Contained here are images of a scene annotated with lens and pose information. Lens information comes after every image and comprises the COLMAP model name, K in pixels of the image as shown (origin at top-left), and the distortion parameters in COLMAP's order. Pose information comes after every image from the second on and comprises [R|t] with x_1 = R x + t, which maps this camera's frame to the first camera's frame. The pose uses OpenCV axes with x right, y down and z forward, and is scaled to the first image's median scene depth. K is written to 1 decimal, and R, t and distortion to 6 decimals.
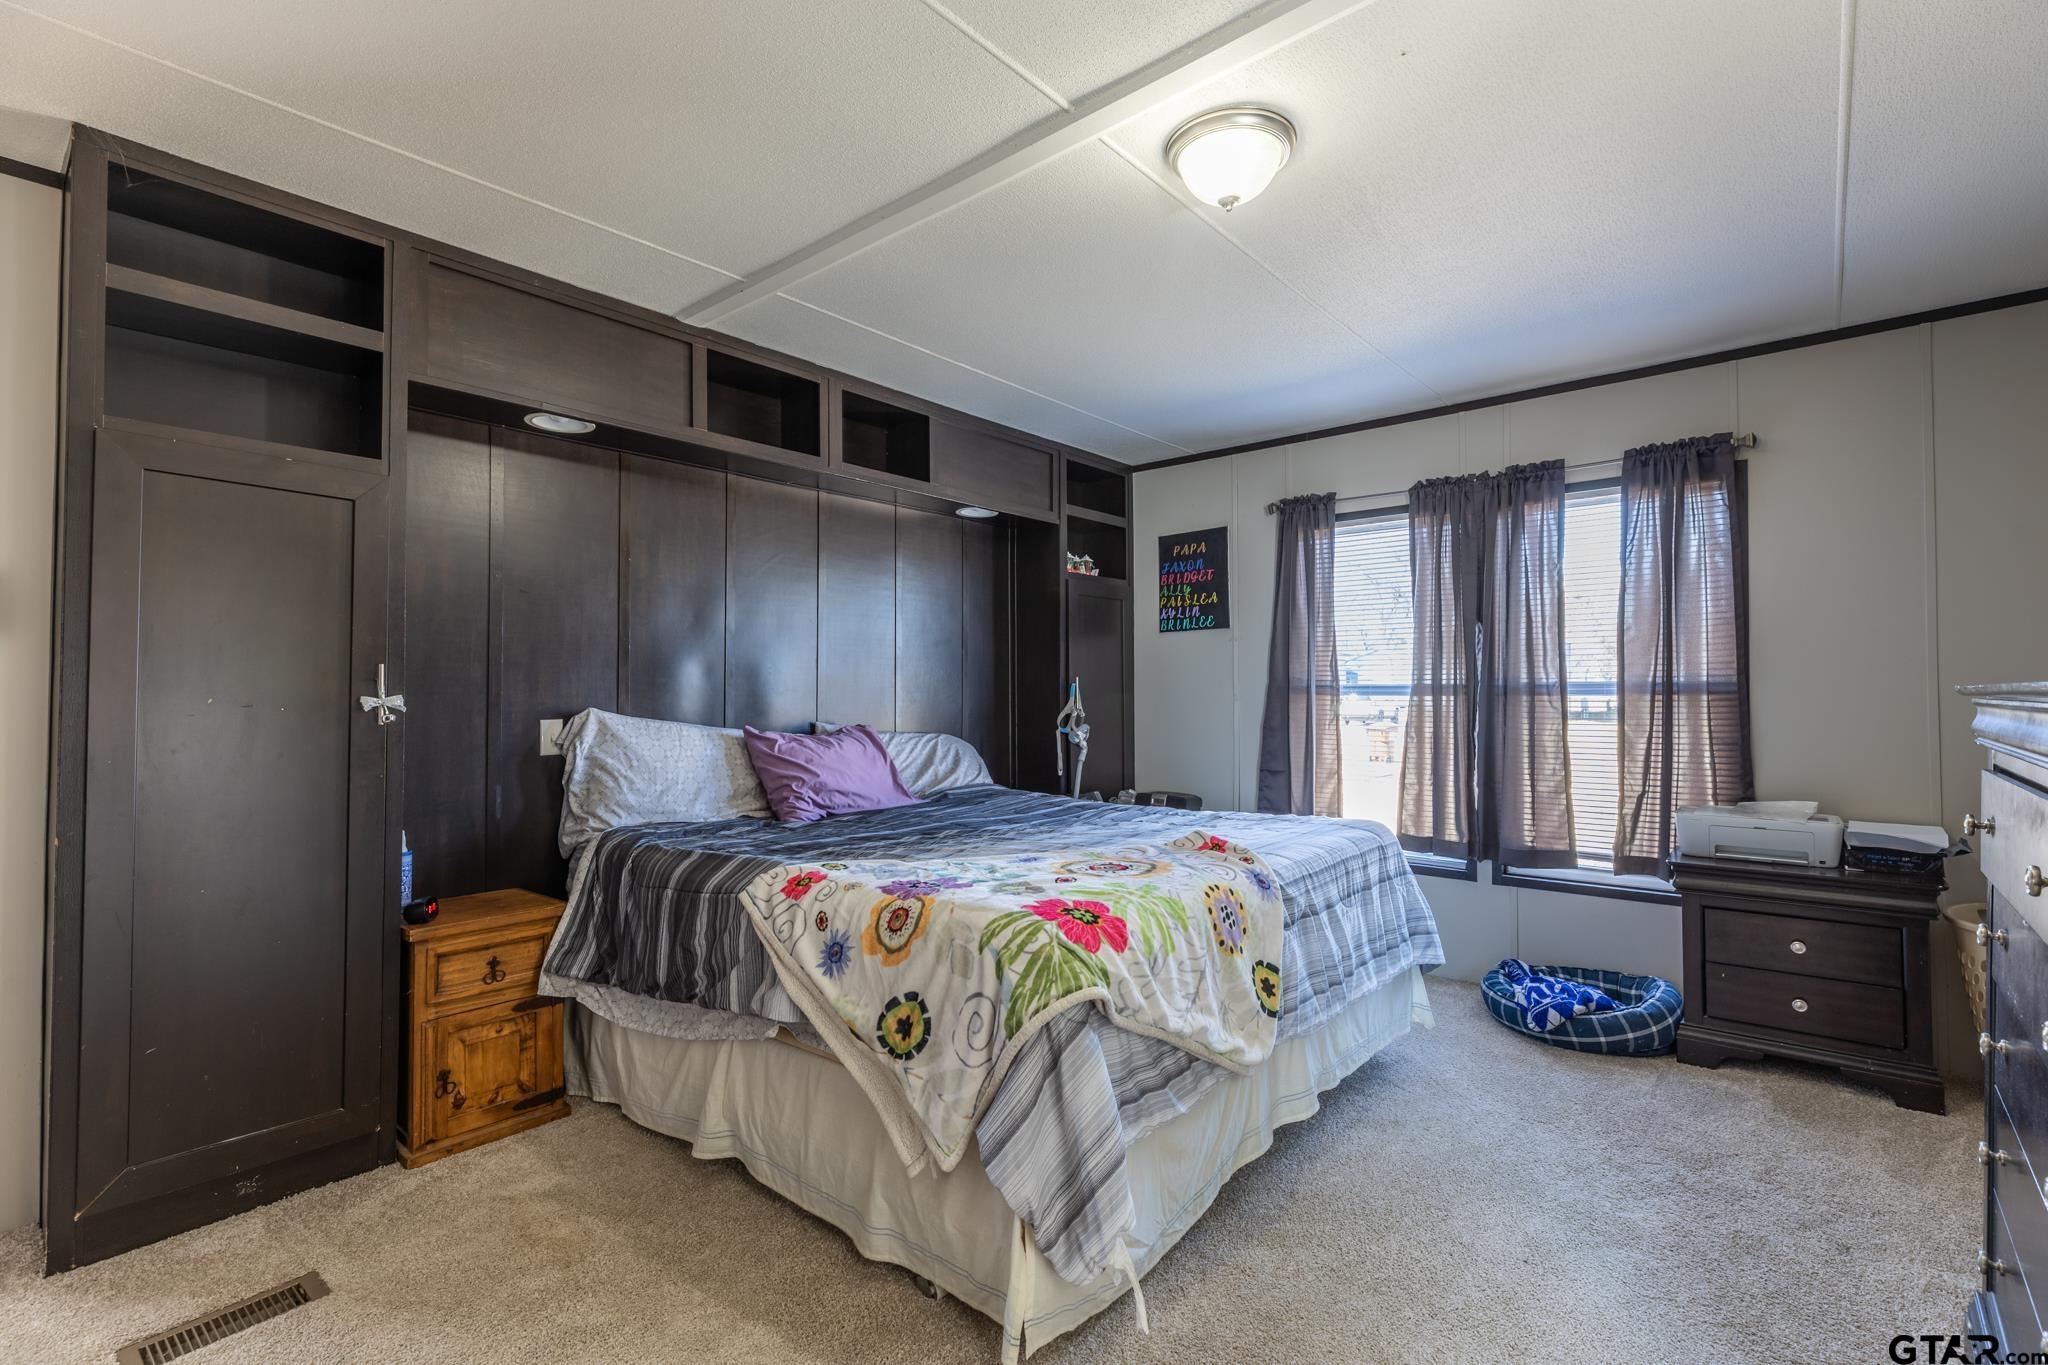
lens RADIAL K [[918.4, 0, 1030.8], [0, 918.4, 685.5], [0, 0, 1]] dist [0.002061, 0.000113]
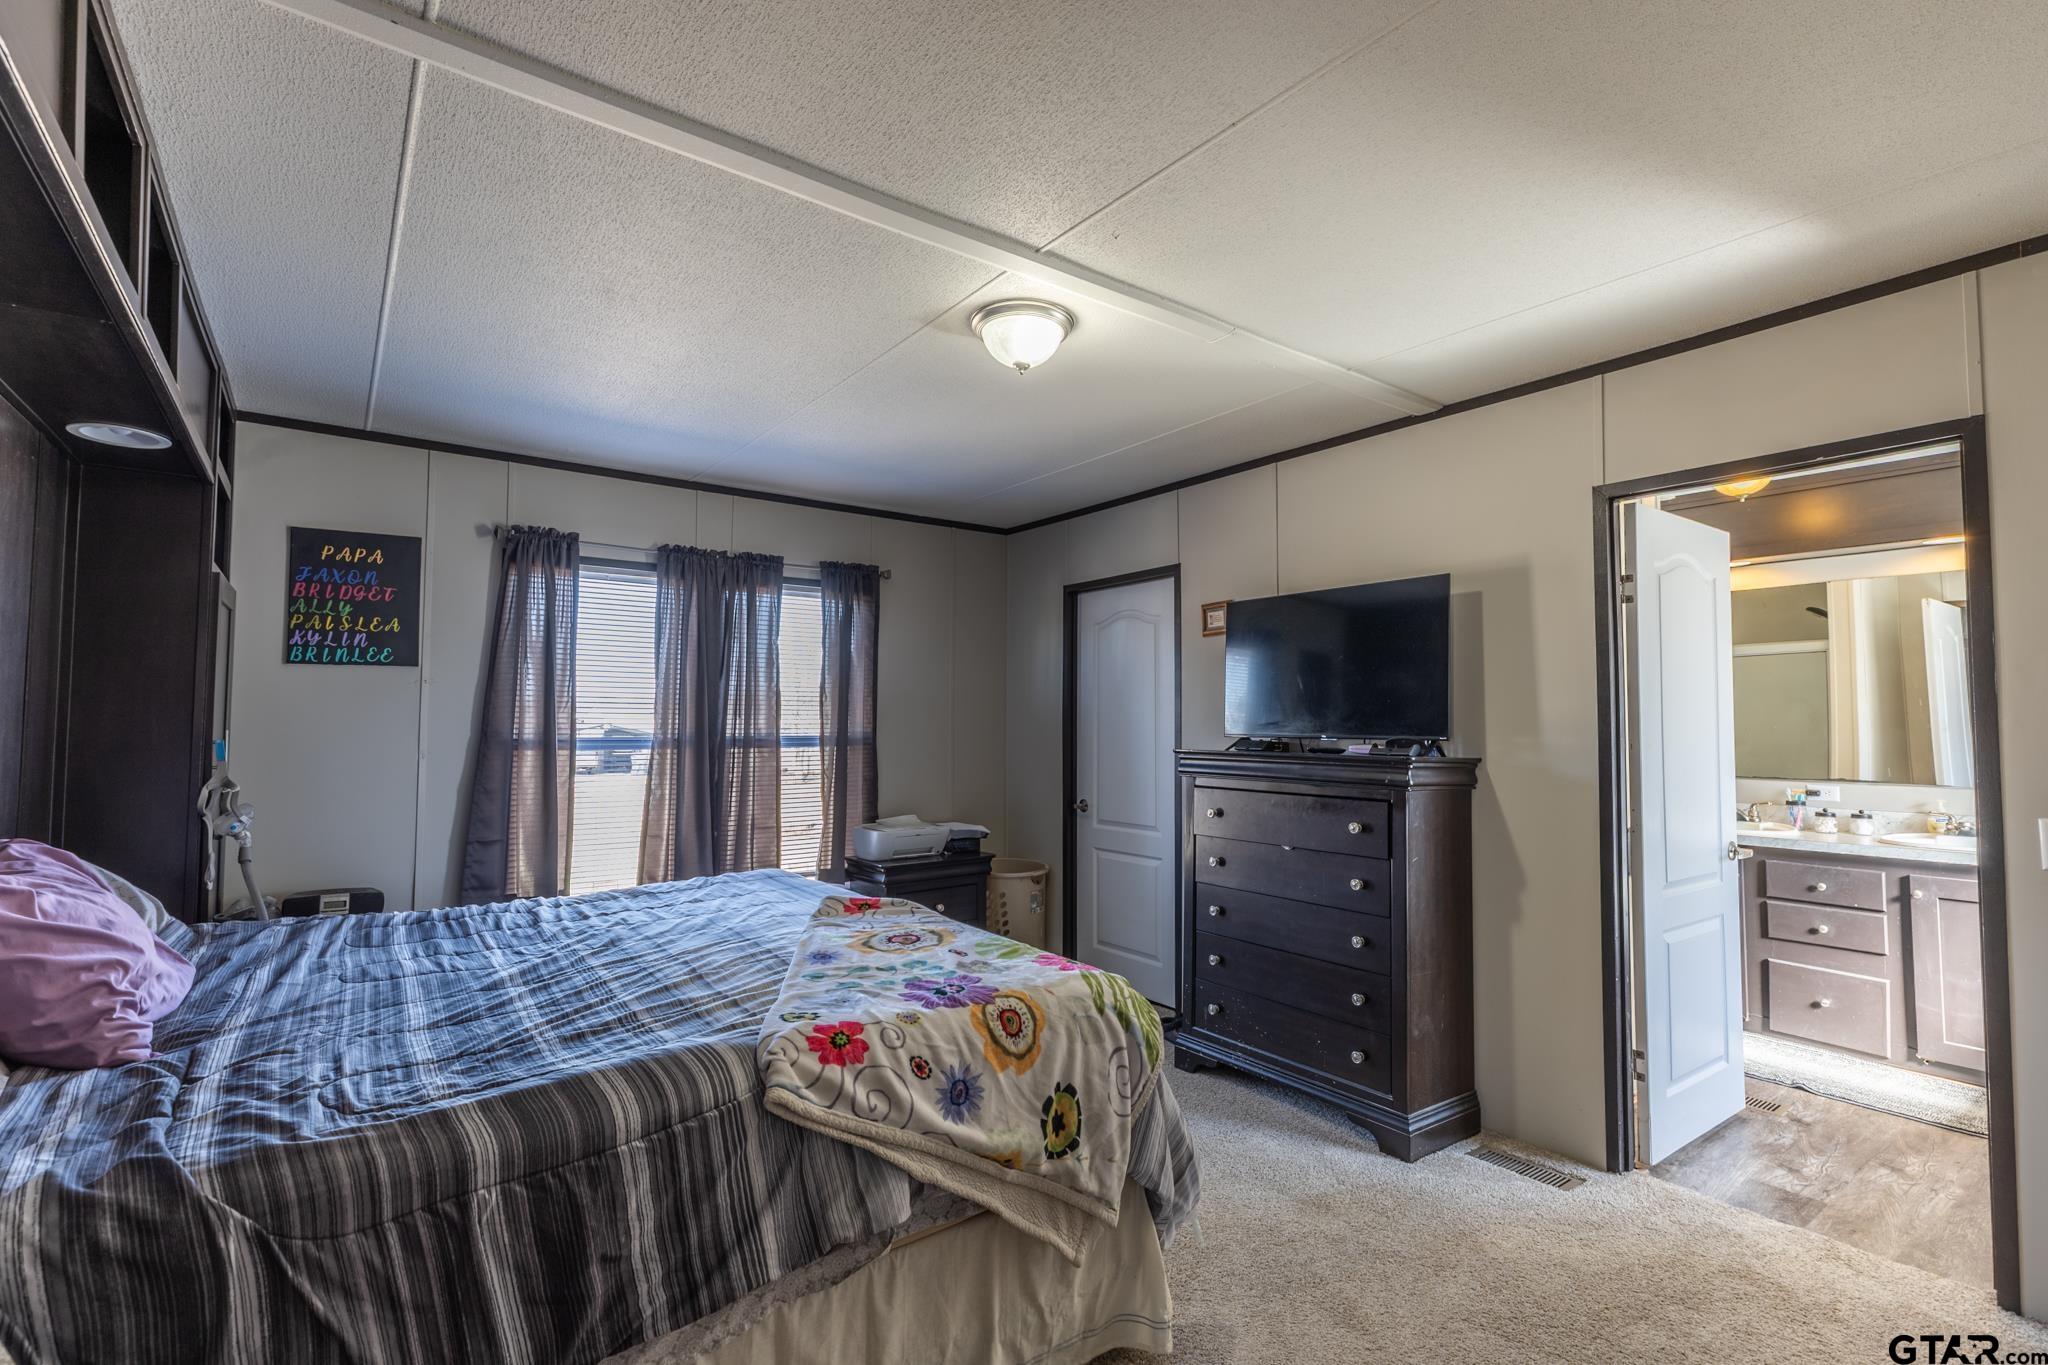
lens RADIAL K [[918.4, 0, 1030.8], [0, 918.4, 685.5], [0, 0, 1]] dist [0.002061, 0.000113]
pose [[0.241014, 0.043605, 0.969542, -0.482993], [-0.012055, 0.999048, -0.041936, -0.022334], [-0.970447, -0.001581, 0.241310, 0.343678]]
